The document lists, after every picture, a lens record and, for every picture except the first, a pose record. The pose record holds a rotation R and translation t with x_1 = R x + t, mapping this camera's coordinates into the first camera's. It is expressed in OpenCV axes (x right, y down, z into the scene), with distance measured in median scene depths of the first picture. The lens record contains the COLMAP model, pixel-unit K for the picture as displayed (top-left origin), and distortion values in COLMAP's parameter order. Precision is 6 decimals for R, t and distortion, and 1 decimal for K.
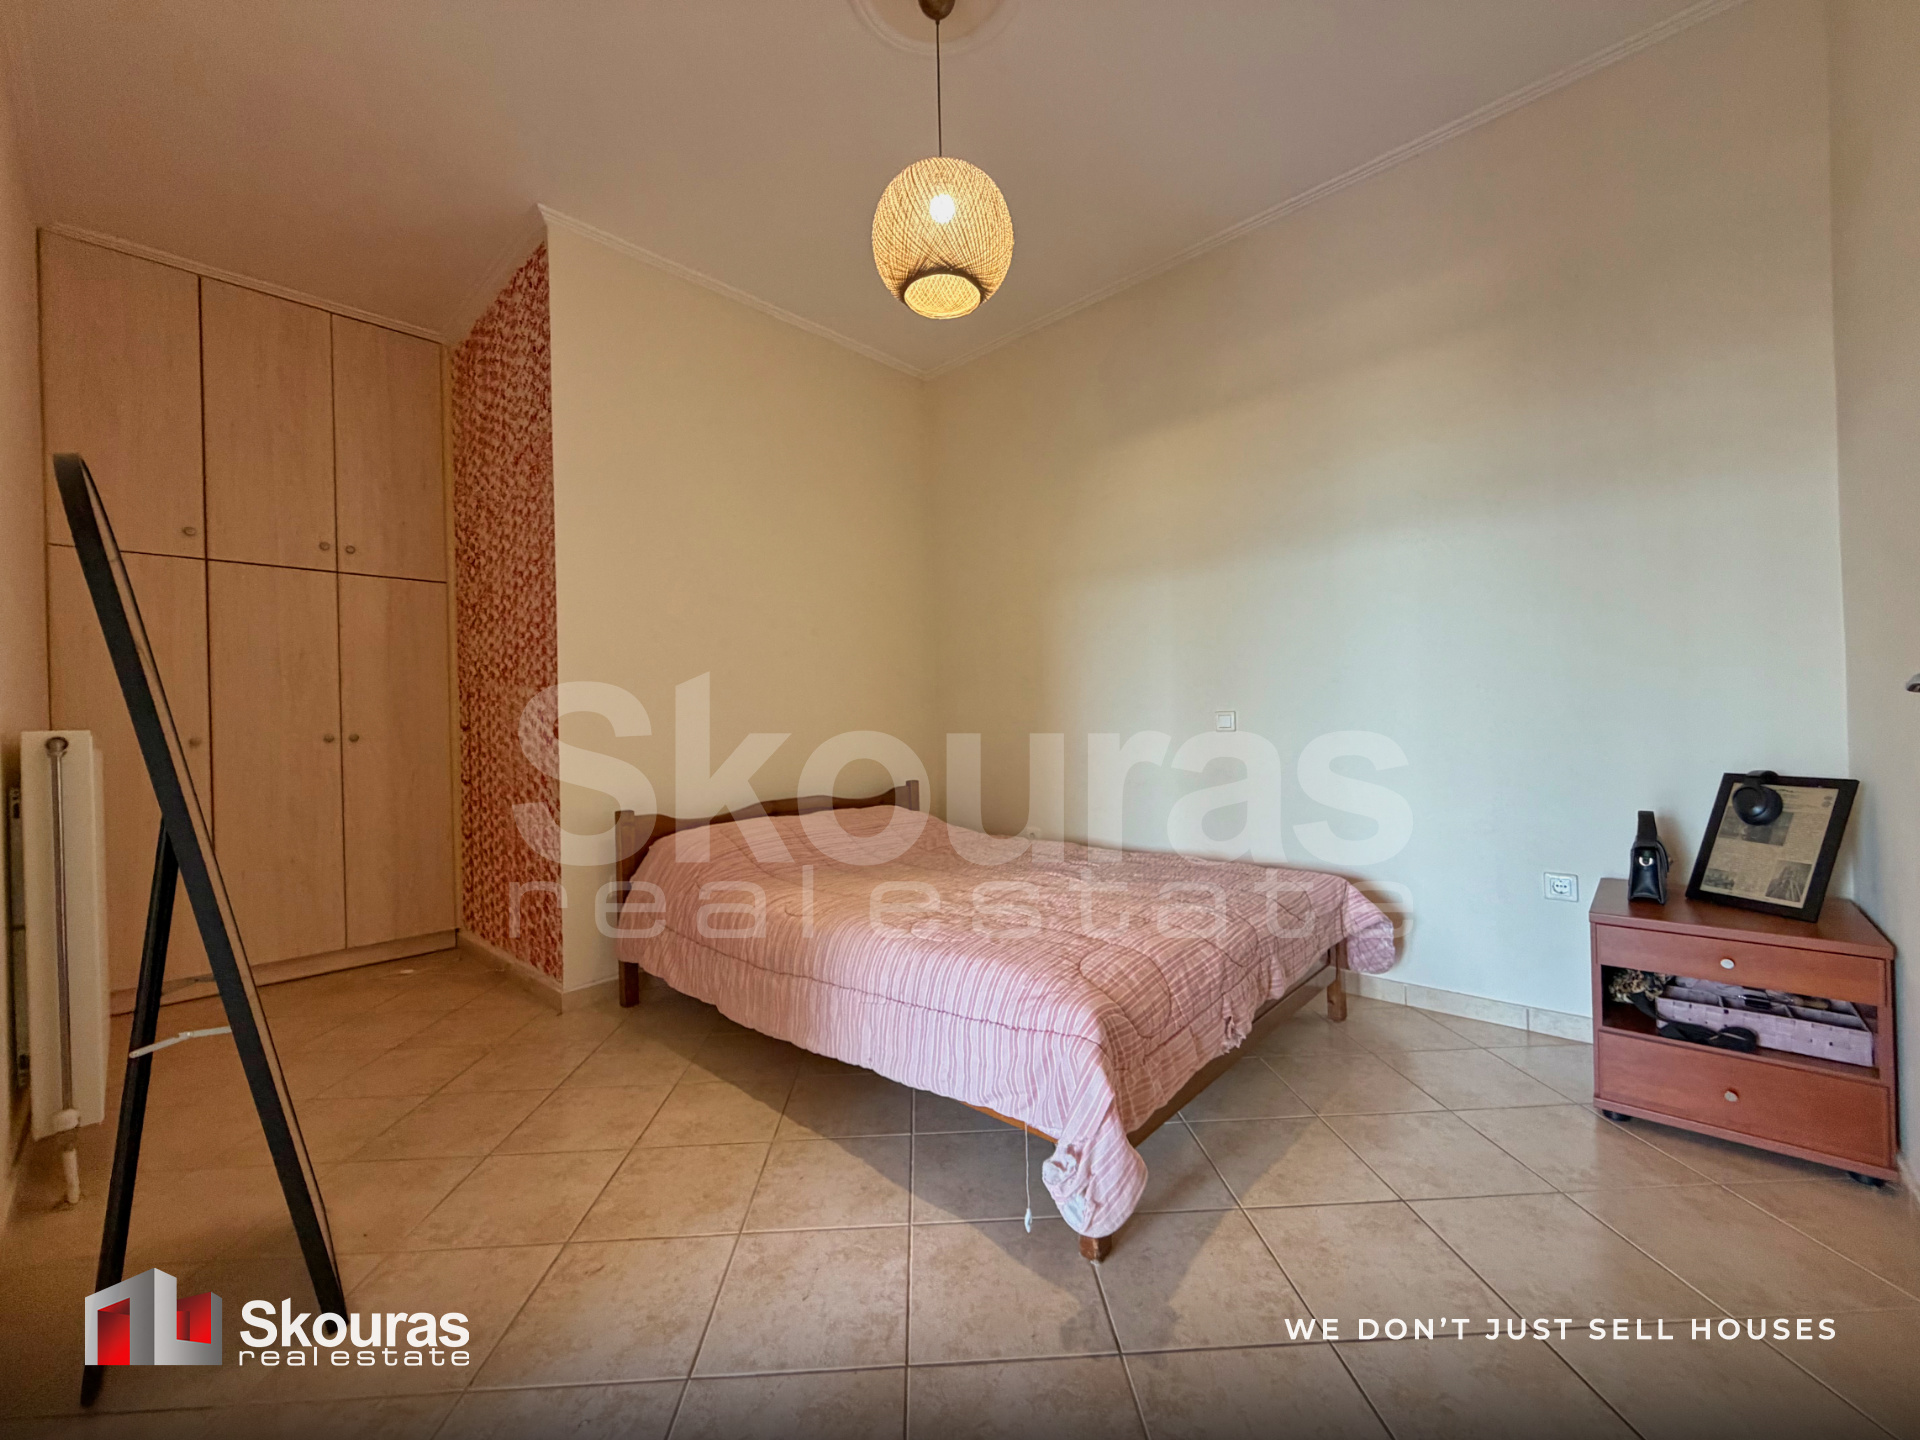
lens RADIAL K [[788.7, 0, 960.0], [0, 788.7, 720.0], [0, 0, 1]] dist [-0.001227, -0.000489]
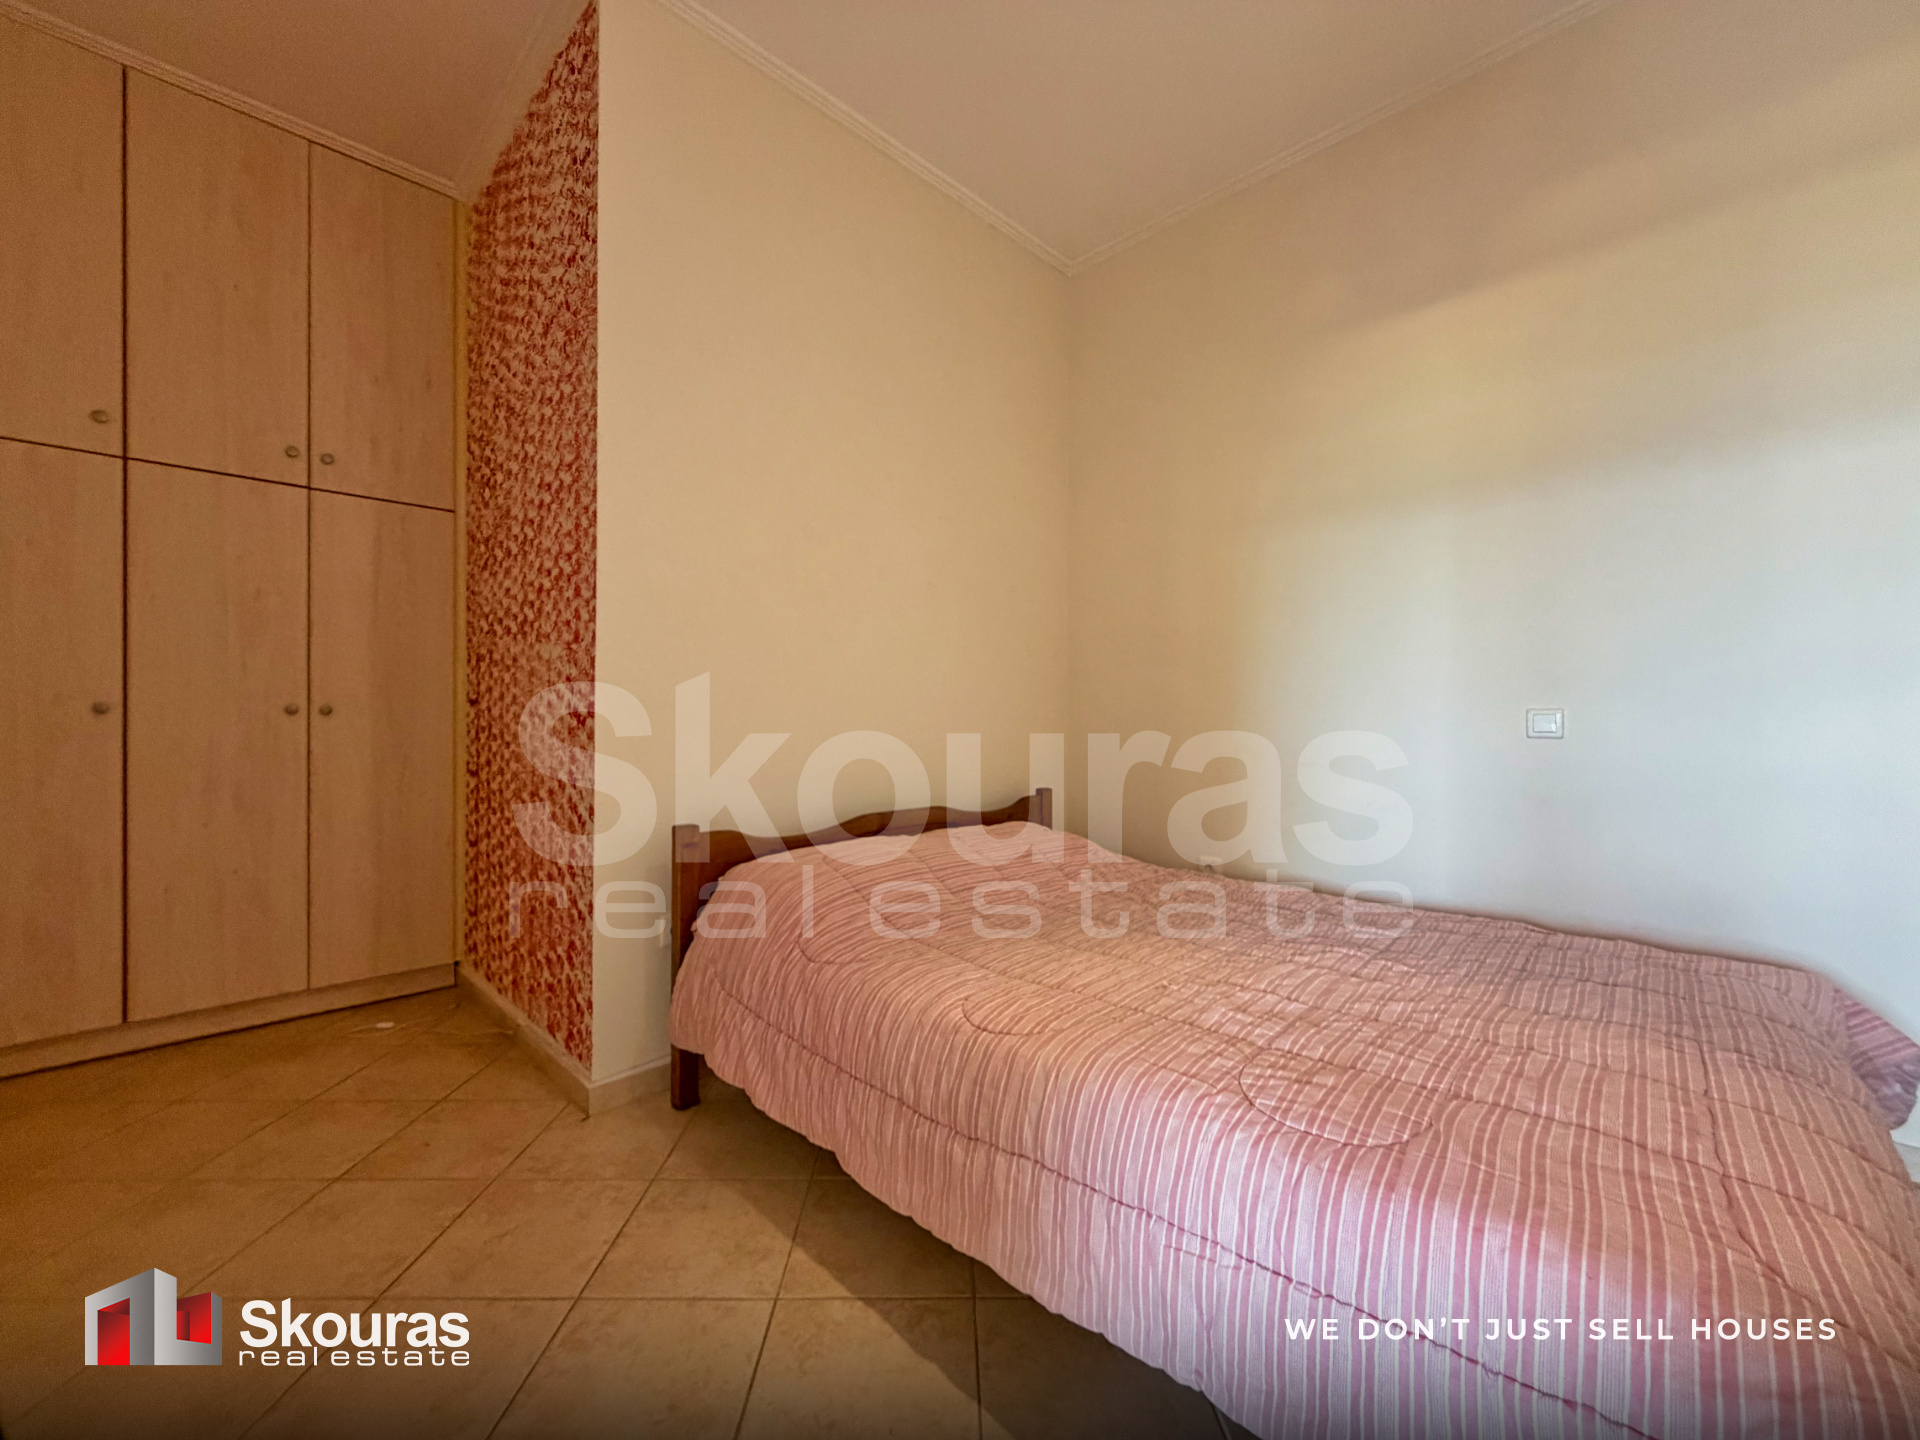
lens RADIAL K [[788.7, 0, 960.0], [0, 788.7, 720.0], [0, 0, 1]] dist [-0.001227, -0.000489]
pose [[0.999056, 0.029710, -0.031689, -0.149302], [-0.029529, 0.999545, 0.006159, 0.010567], [0.031857, -0.005217, 0.999479, 0.285213]]
